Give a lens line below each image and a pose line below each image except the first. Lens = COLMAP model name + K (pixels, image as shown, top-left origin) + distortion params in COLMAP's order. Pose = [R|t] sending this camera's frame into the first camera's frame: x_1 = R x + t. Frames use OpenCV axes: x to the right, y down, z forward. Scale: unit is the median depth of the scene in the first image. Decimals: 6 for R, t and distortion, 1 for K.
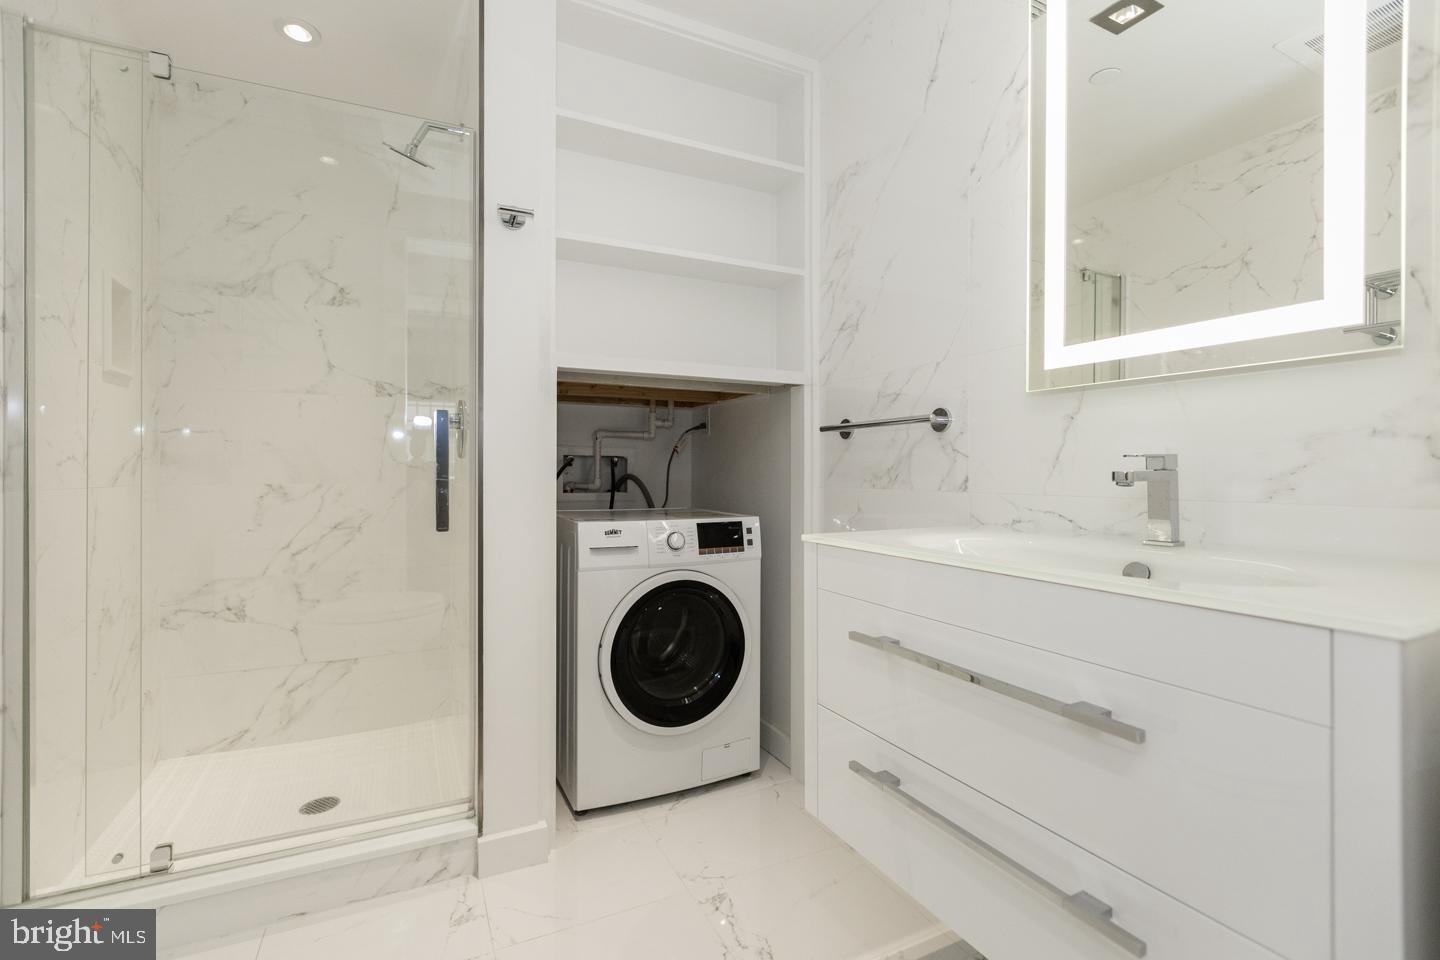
lens RADIAL K [[642.8, 0, 716.7], [0, 642.8, 466.1], [0, 0, 1]] dist [-0.001056, -0.000352]
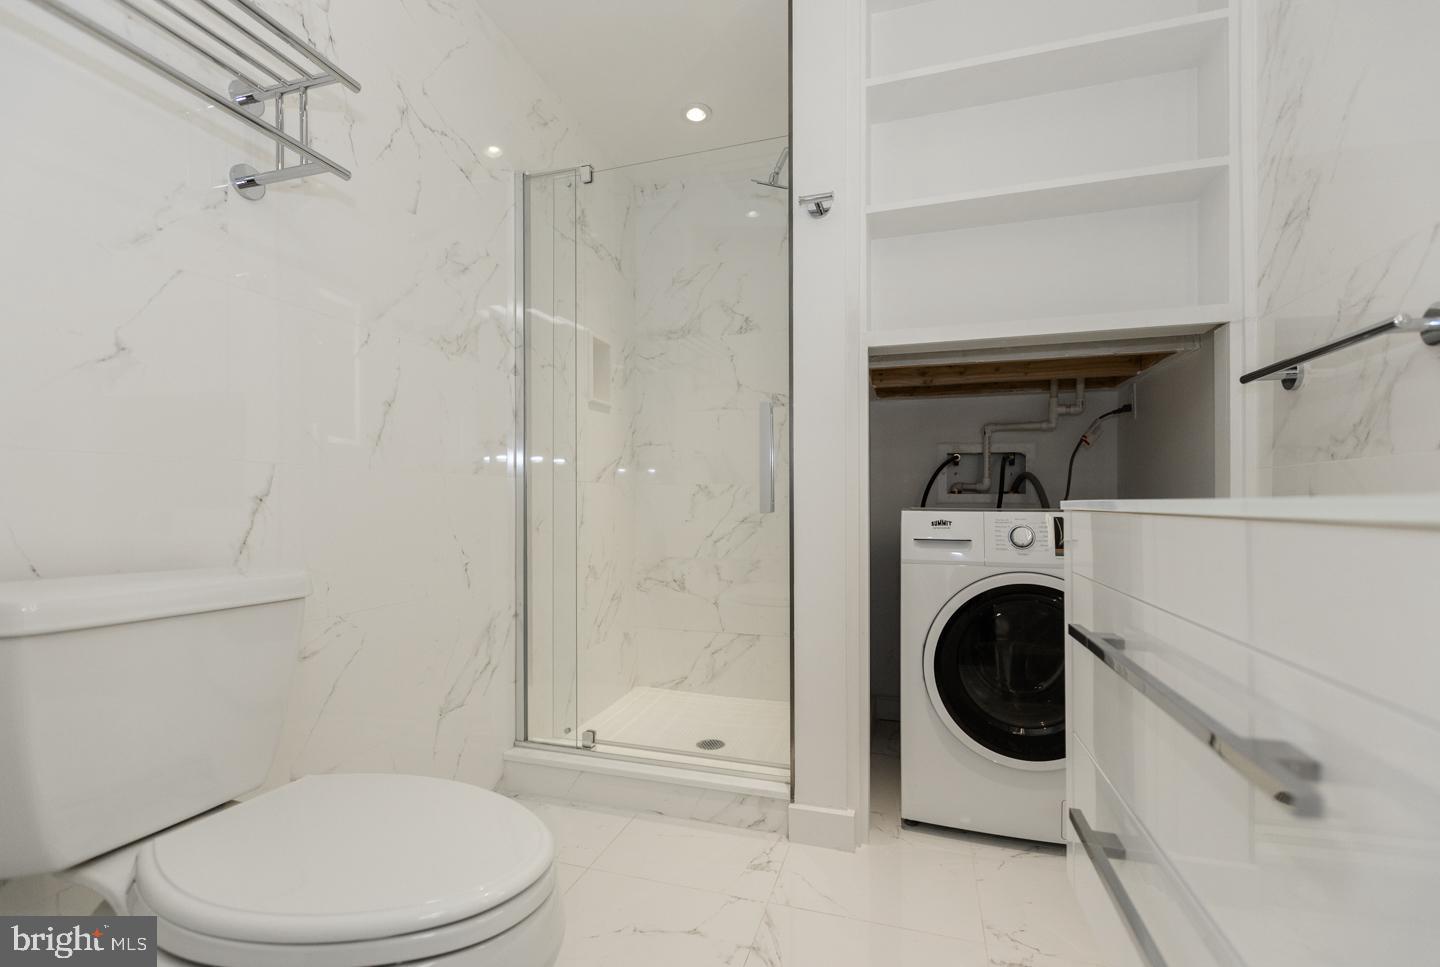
lens RADIAL K [[646.7, 0, 711.6], [0, 646.7, 495.2], [0, 0, 1]] dist [0.000836, 0.000539]
pose [[0.728023, -0.007627, -0.685510, 0.218420], [0.007103, 0.999968, -0.003582, 0.062479], [0.685516, -0.002261, 0.728054, 0.114451]]
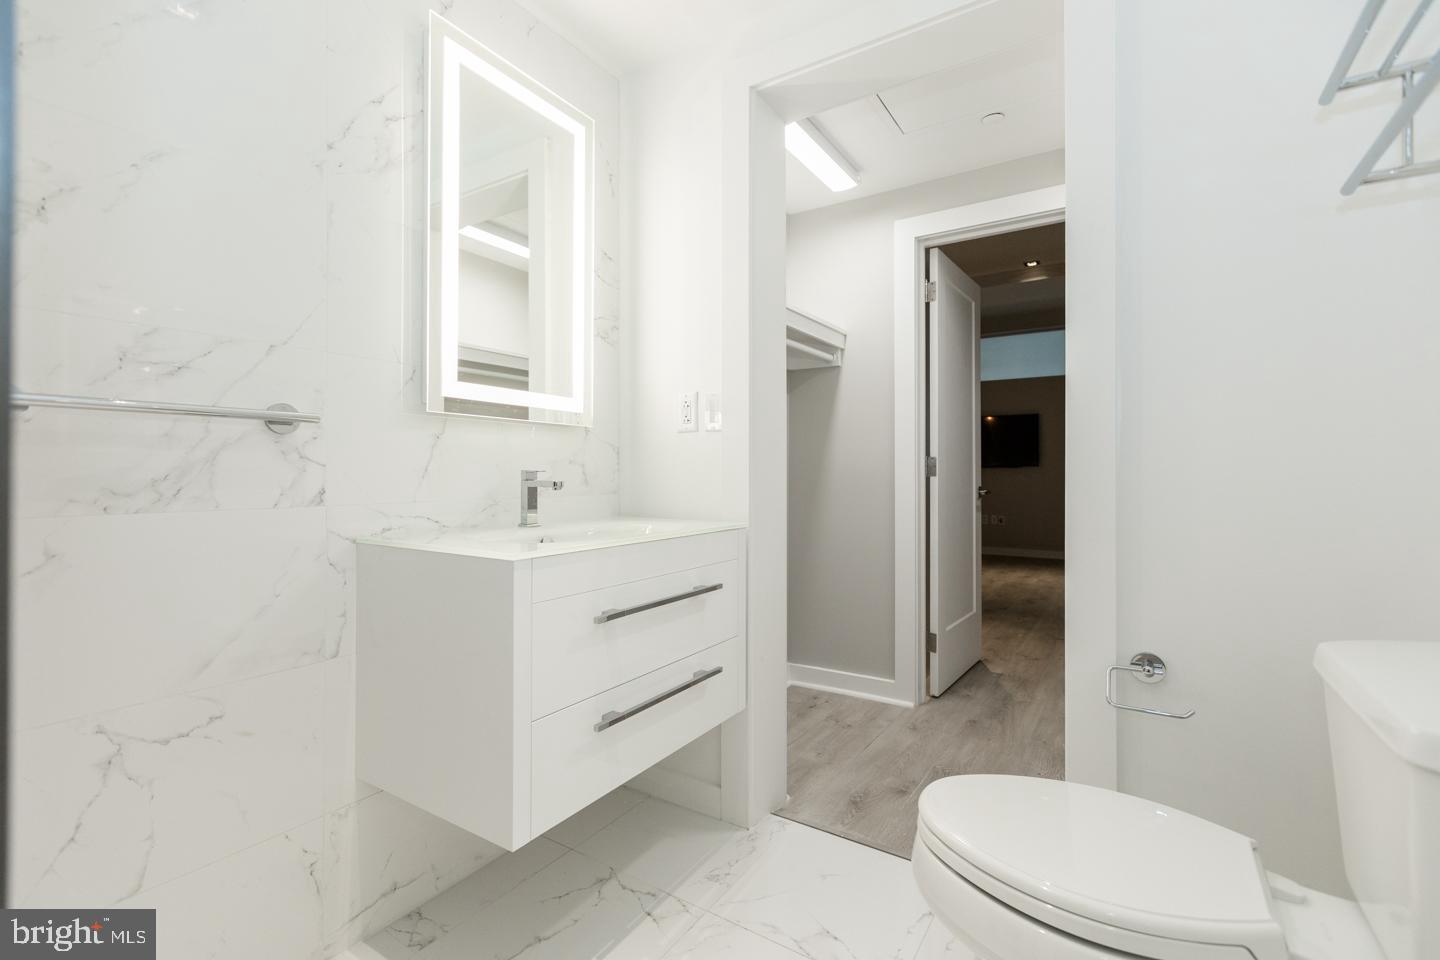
lens RADIAL K [[637.3, 0, 715.5], [0, 637.3, 477.2], [0, 0, 1]] dist [0.000726, -0.000030]
pose [[-0.513492, 0.001533, 0.858093, -0.493023], [-0.002812, 0.999990, -0.003469, 0.001996], [-0.858090, -0.004194, -0.513483, 0.762172]]
